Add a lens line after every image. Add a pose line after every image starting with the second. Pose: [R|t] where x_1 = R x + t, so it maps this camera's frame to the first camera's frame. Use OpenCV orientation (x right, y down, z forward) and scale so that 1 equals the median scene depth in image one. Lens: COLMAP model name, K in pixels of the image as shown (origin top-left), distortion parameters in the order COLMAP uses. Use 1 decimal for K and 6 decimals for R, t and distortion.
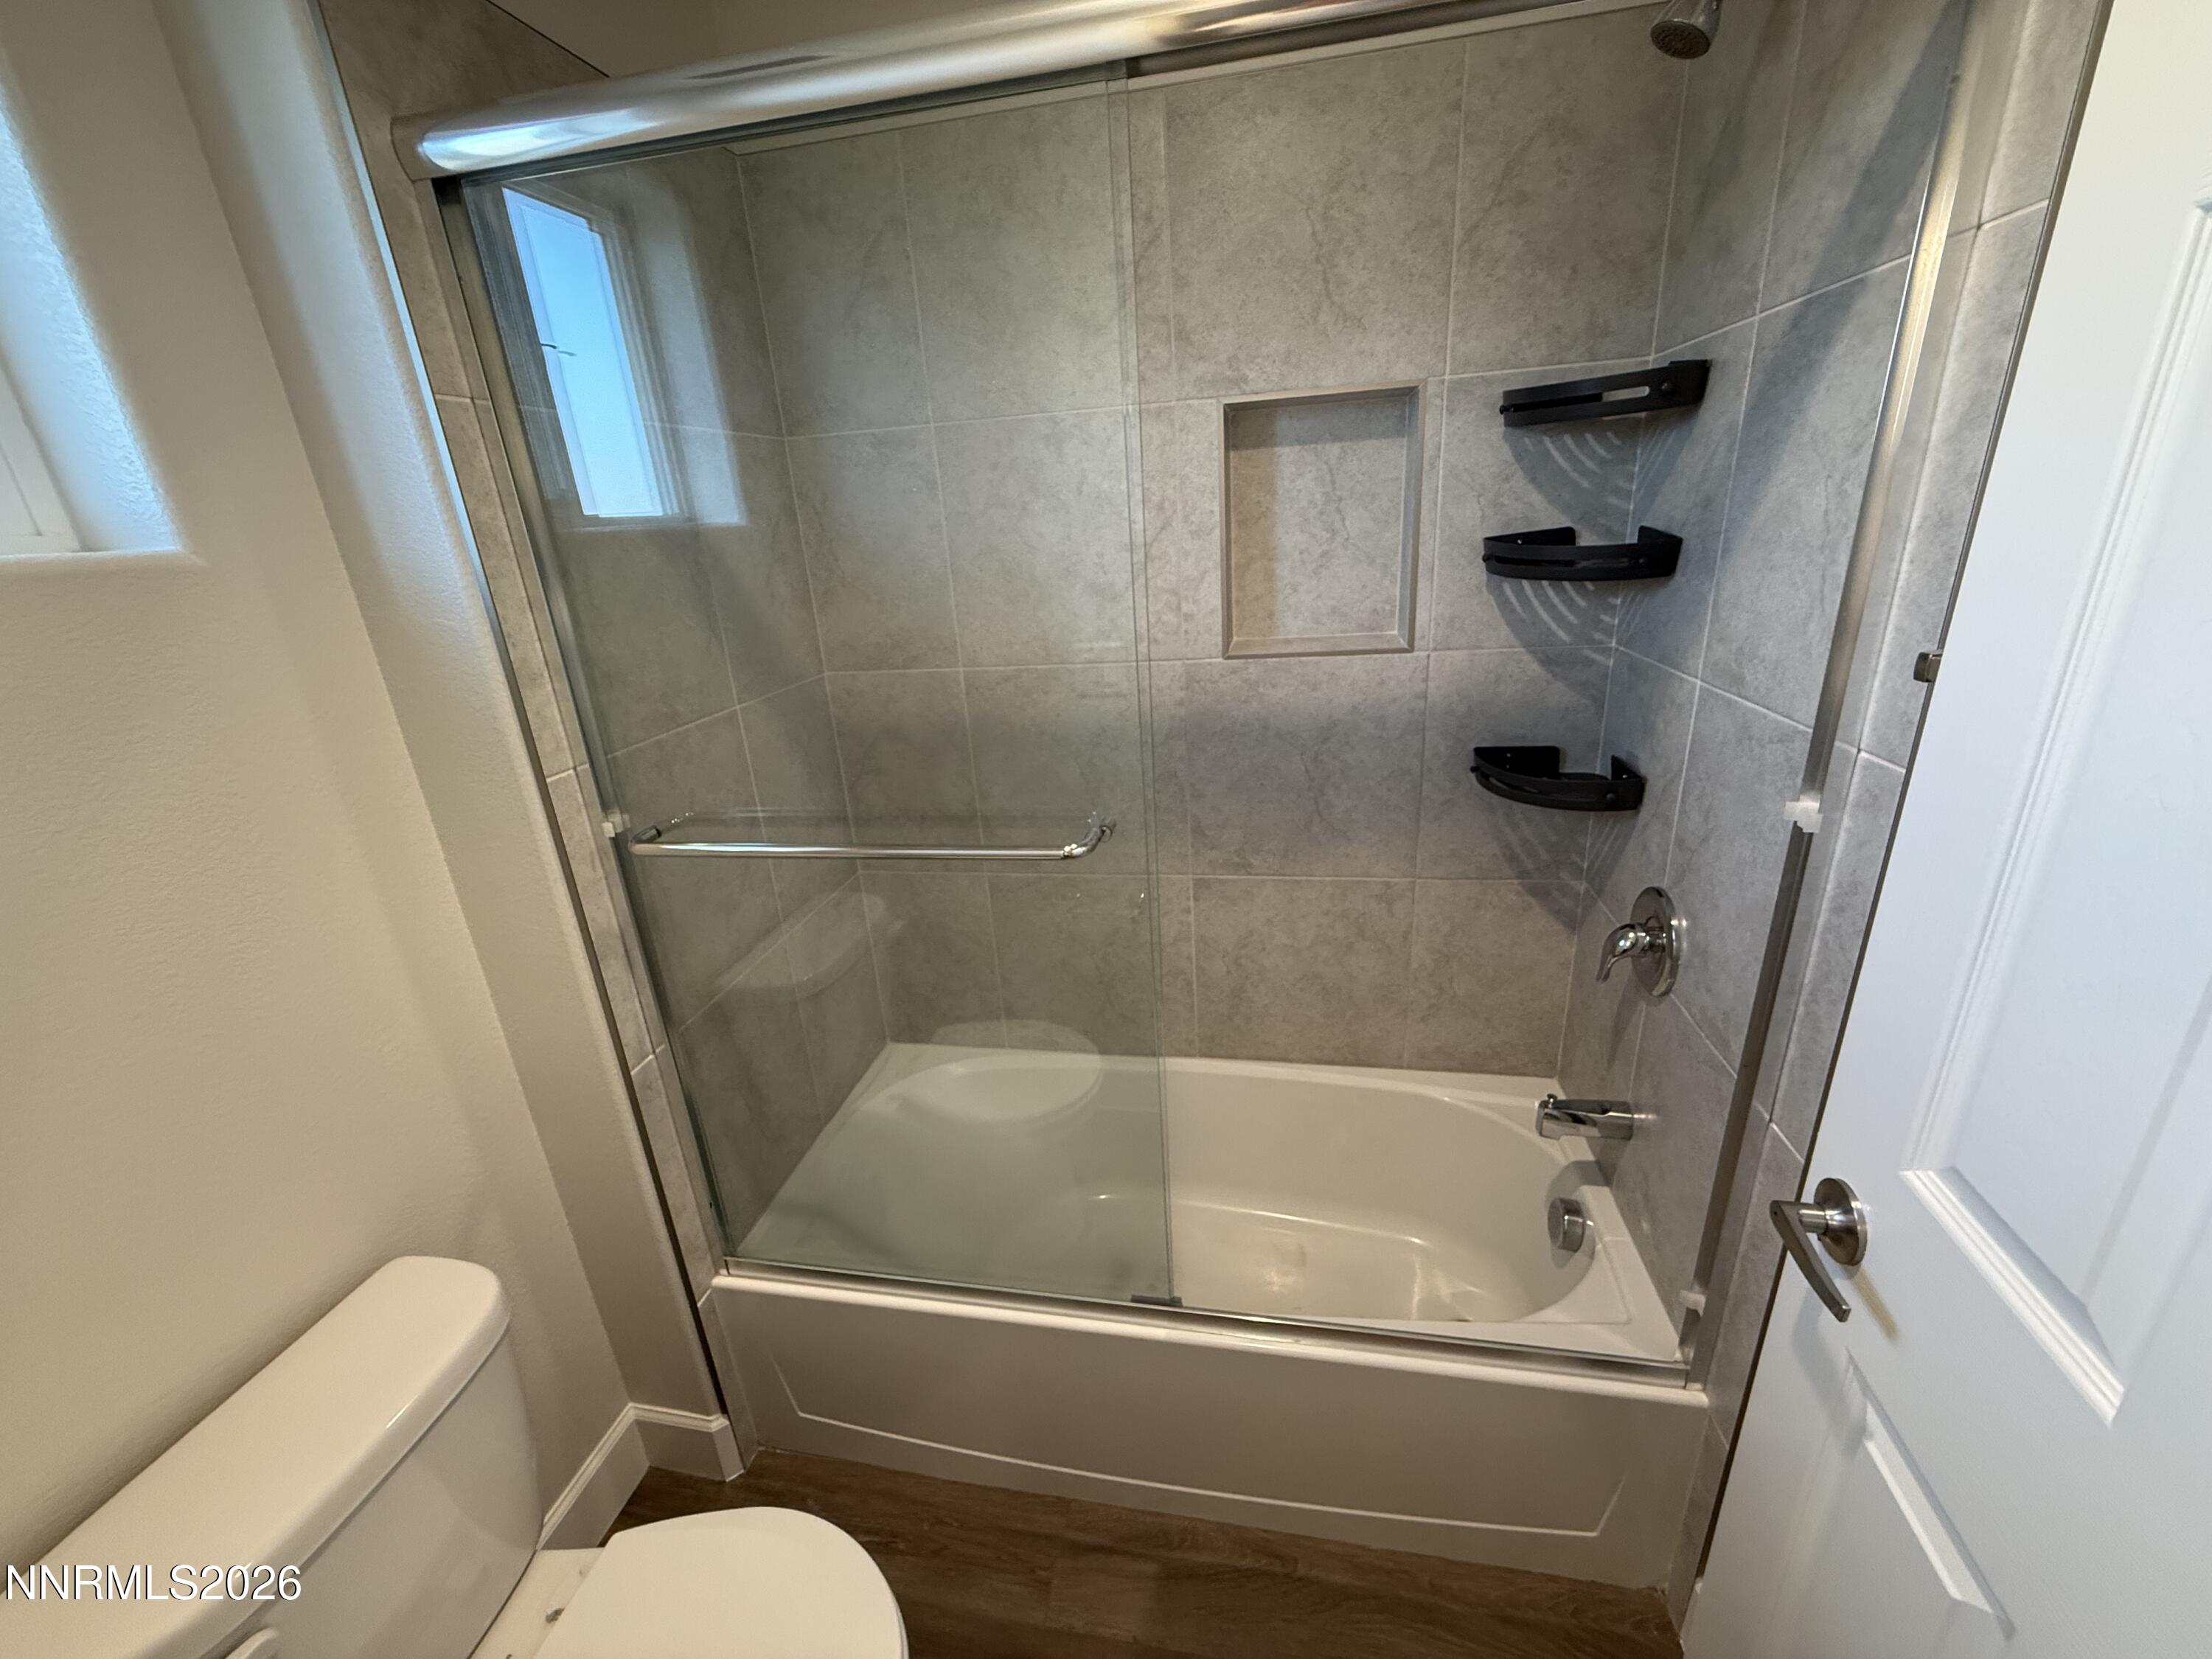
lens RADIAL K [[887.0, 0, 1116.2], [0, 887.0, 836.9], [0, 0, 1]] dist [-0.001032, -0.000242]
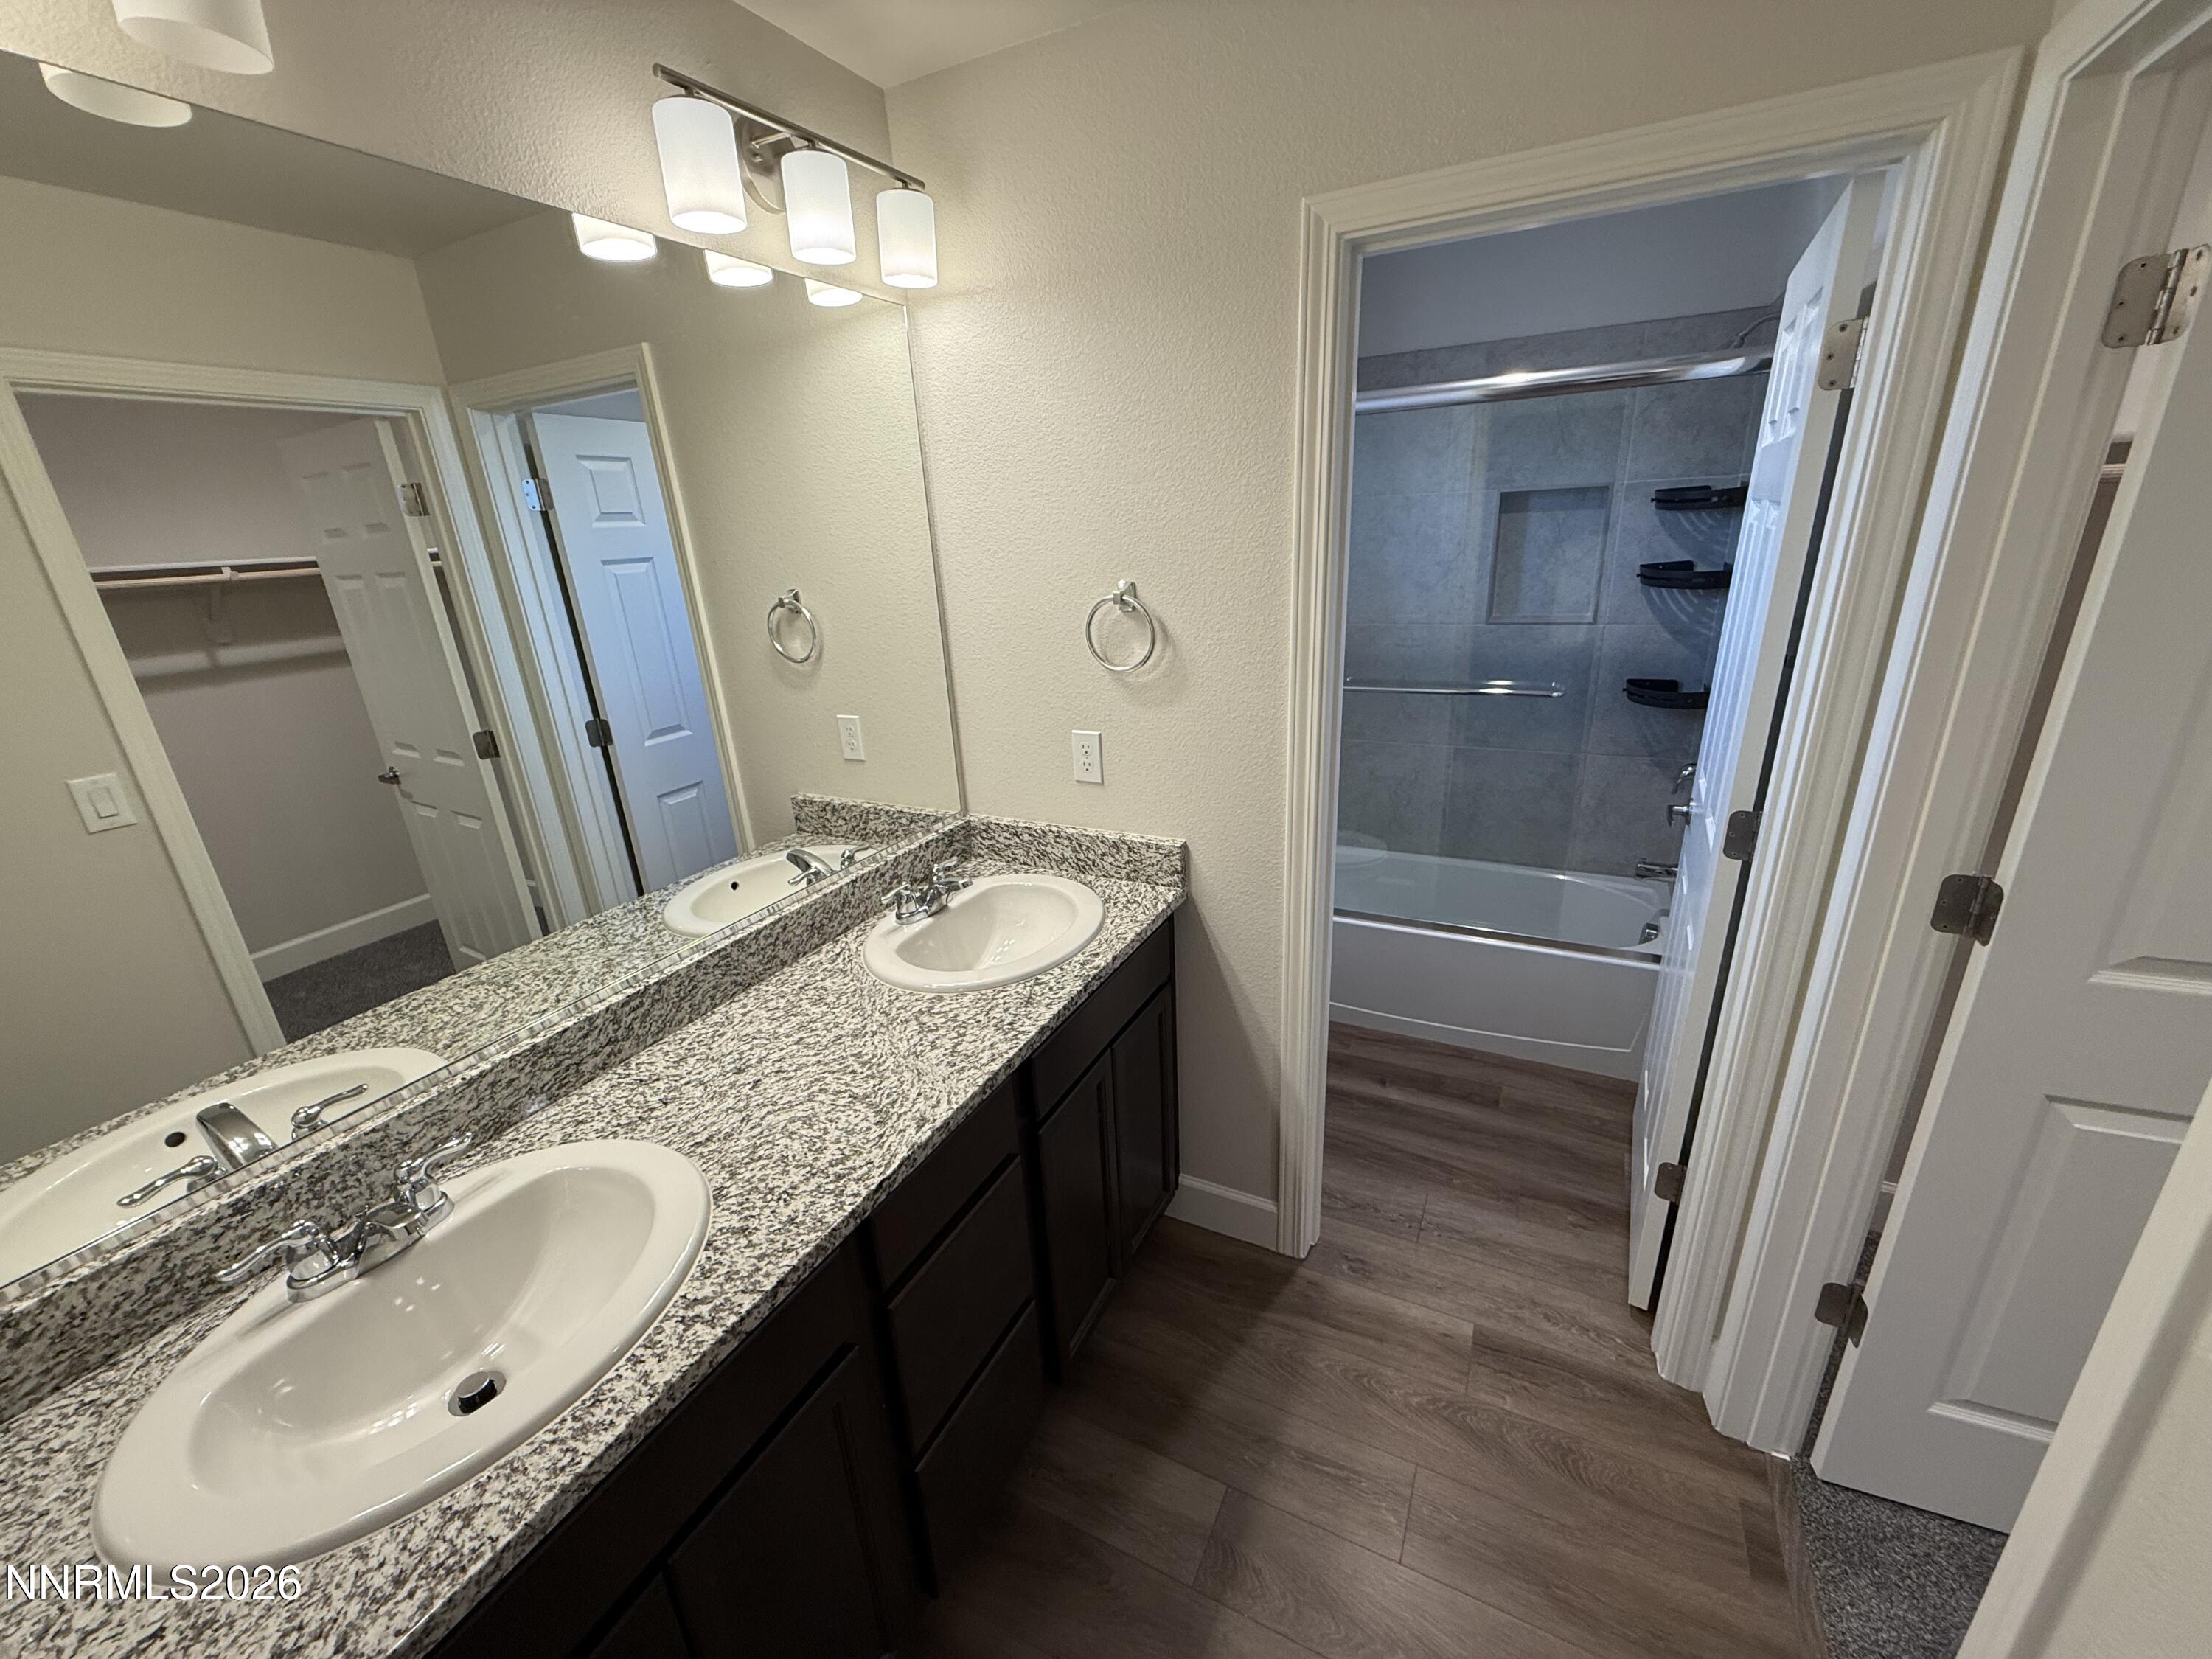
lens RADIAL K [[887.0, 0, 1108.8], [0, 887.0, 830.8], [0, 0, 1]] dist [-0.001032, -0.000242]
pose [[0.958384, 0.108662, -0.263995, -0.106336], [-0.107540, 0.994024, 0.018743, 0.301727], [0.264454, 0.010427, 0.964342, -1.076079]]
